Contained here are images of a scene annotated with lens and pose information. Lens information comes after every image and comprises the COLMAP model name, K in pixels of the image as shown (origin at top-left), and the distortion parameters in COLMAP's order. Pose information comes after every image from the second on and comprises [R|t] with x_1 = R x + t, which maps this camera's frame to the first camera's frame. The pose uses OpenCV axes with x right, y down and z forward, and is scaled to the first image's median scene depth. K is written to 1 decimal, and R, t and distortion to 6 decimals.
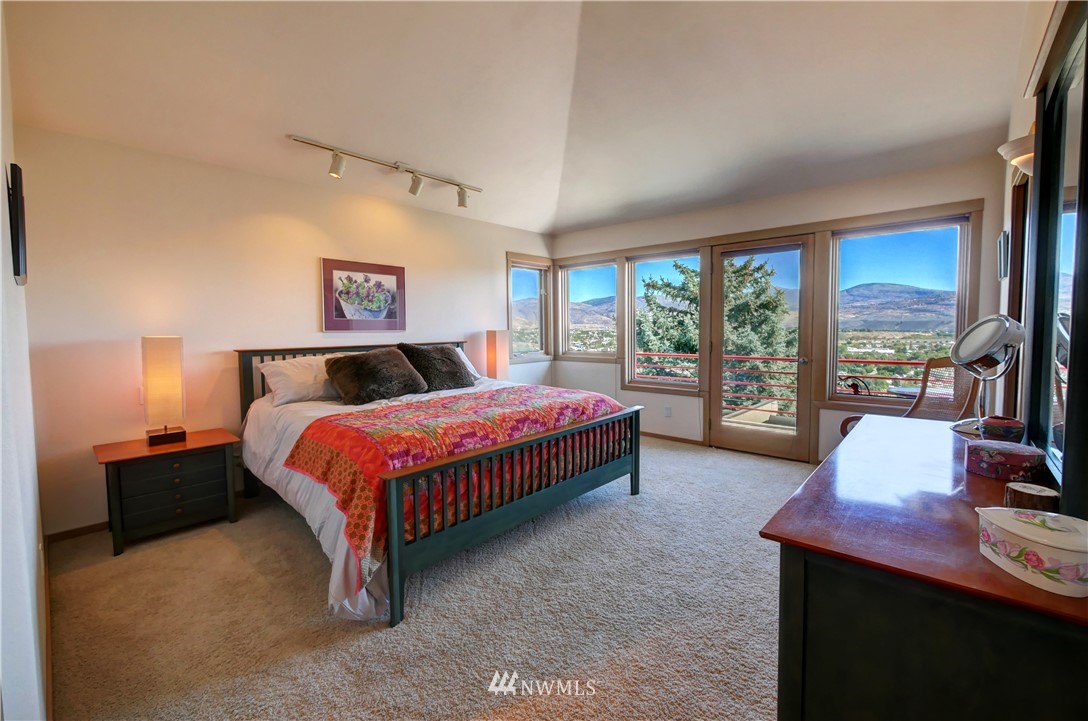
lens RADIAL K [[452.4, 0, 550.0], [0, 452.4, 354.6], [0, 0, 1]] dist [-0.004788, 0.000162]
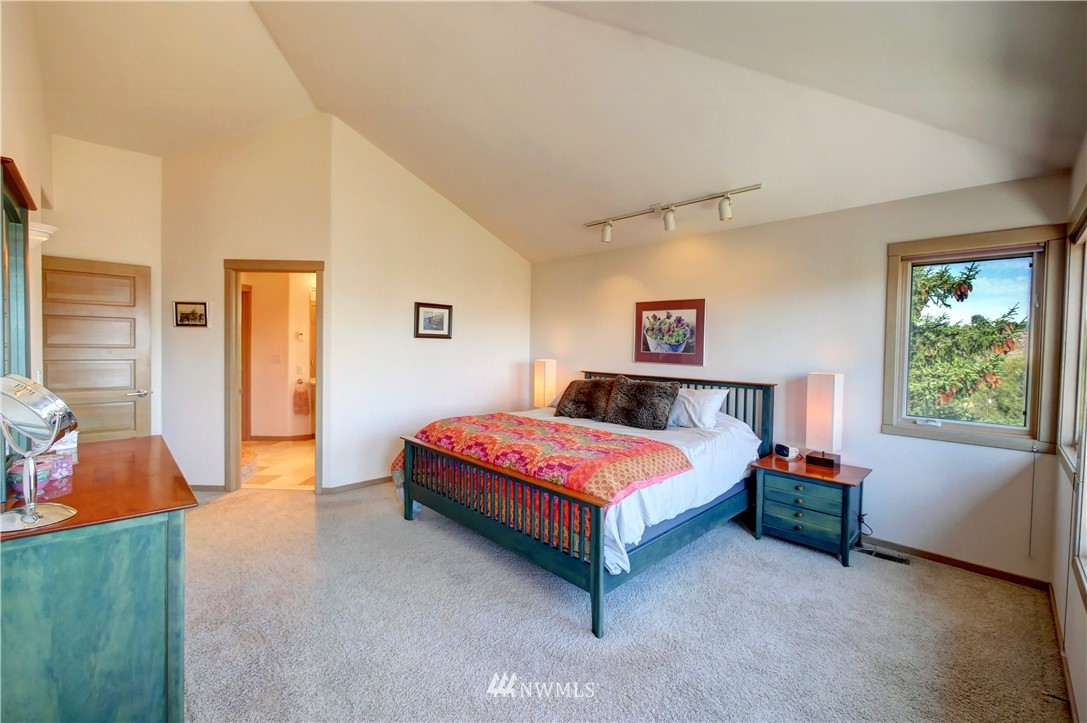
lens RADIAL K [[452.0, 0, 549.2], [0, 452.0, 354.9], [0, 0, 1]] dist [-0.004788, 0.000162]
pose [[-0.075946, 0.030023, -0.996660, 0.704541], [-0.078542, 0.996261, 0.035996, -0.091501], [0.994014, 0.081014, -0.073304, 0.815806]]
